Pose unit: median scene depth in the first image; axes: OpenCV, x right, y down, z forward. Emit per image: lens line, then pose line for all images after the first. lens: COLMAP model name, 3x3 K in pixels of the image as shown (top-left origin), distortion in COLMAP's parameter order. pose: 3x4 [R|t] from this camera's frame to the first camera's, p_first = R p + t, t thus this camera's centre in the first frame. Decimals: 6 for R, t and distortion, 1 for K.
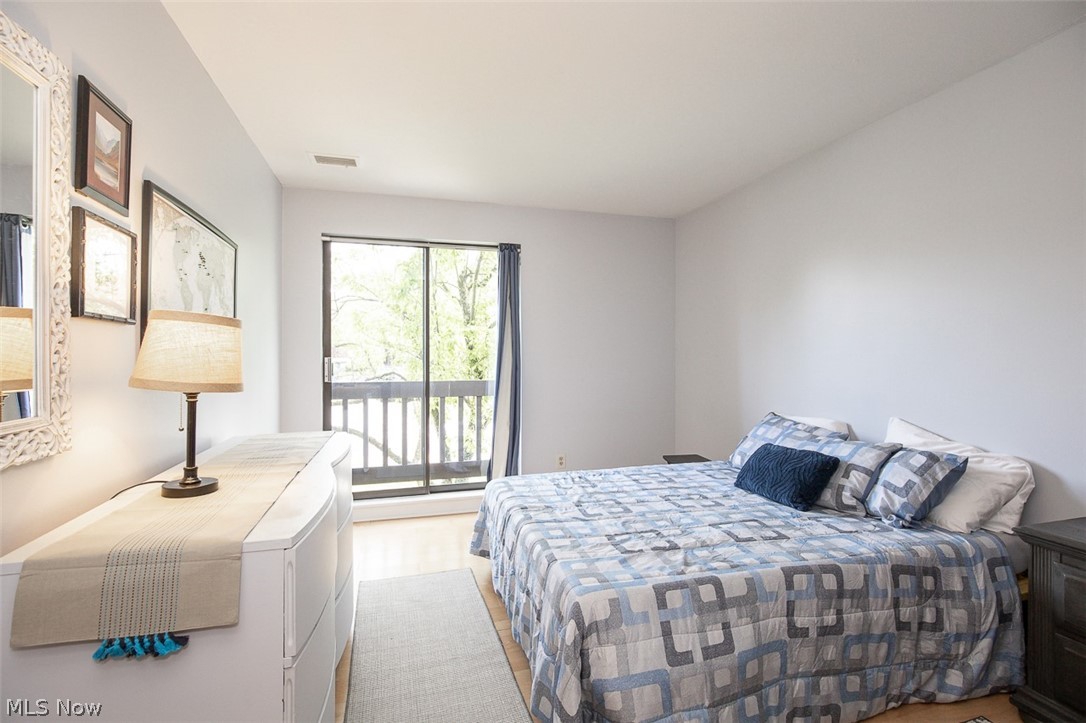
lens RADIAL K [[506.0, 0, 542.4], [0, 506.0, 364.9], [0, 0, 1]] dist [-0.015673, 0.000403]
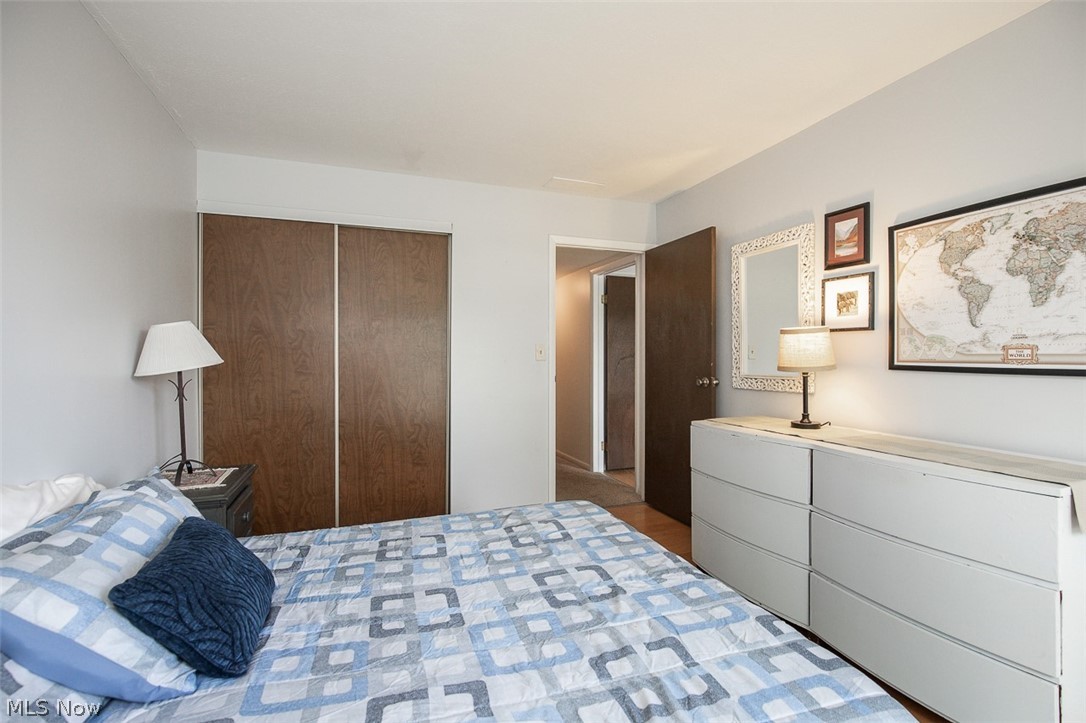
lens RADIAL K [[499.4, 0, 541.1], [0, 499.4, 359.0], [0, 0, 1]] dist [-0.012329, 0.000136]
pose [[-0.996315, 0.009733, -0.085218, 0.293632], [0.008849, 0.999903, 0.010744, -0.013793], [0.085314, 0.009951, -0.996304, 1.676783]]
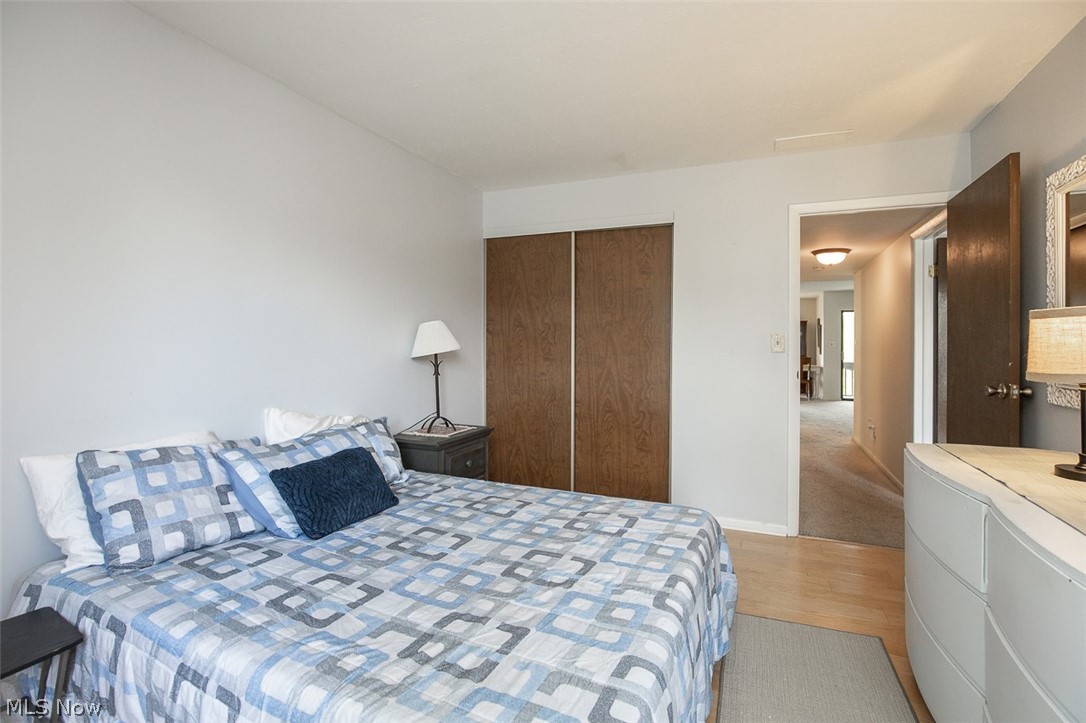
lens RADIAL K [[512.5, 0, 544.0], [0, 512.5, 341.7], [0, 0, 1]] dist [-0.008204, 0.000298]
pose [[-0.773277, 0.001911, 0.634066, -0.317401], [0.001483, 0.999998, -0.001205, -0.022319], [-0.634067, 0.000008, -0.773278, 1.569884]]
